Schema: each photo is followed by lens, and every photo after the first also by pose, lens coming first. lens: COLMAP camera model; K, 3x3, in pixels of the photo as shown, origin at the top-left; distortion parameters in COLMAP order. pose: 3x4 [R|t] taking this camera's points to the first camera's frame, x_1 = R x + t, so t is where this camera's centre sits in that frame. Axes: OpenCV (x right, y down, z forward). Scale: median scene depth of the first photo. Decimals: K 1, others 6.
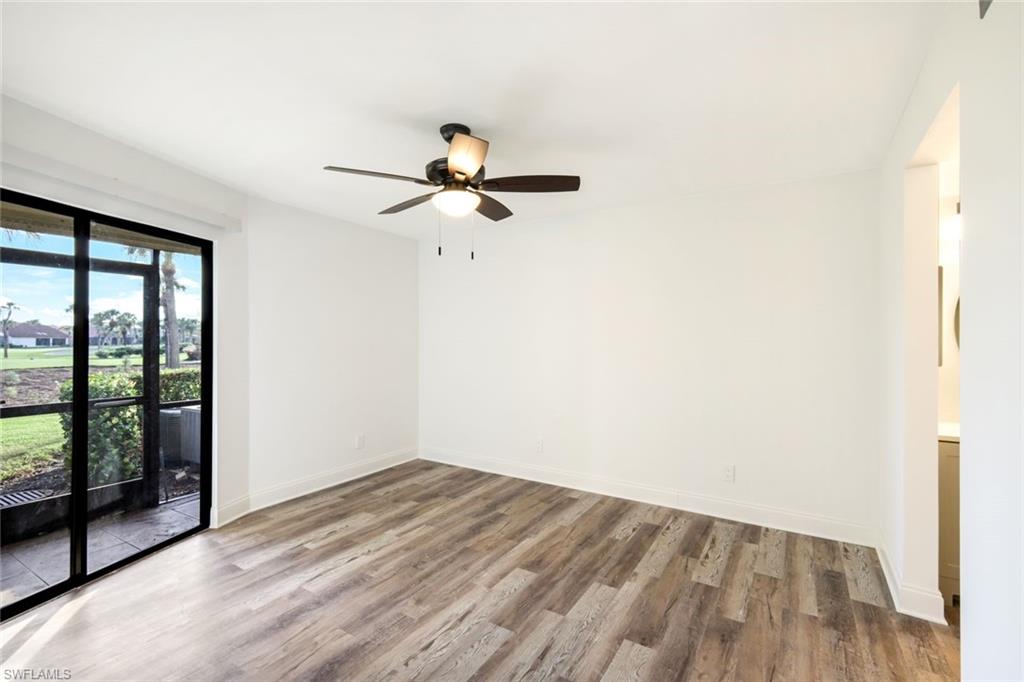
lens RADIAL K [[458.1, 0, 510.8], [0, 458.1, 339.8], [0, 0, 1]] dist [0.002166, 0.000204]
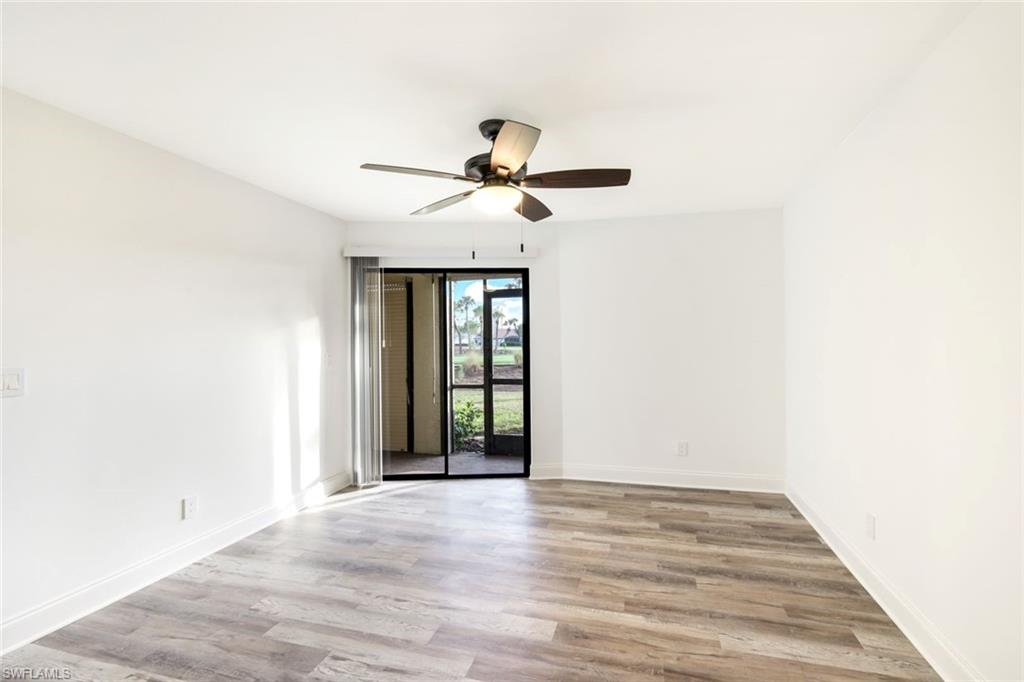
lens RADIAL K [[458.1, 0, 510.8], [0, 458.1, 339.8], [0, 0, 1]] dist [0.002166, 0.000204]
pose [[0.277431, -0.006306, -0.960725, 0.579640], [0.011118, 0.999933, -0.003353, 0.008635], [0.960681, -0.009751, 0.277482, 0.543118]]
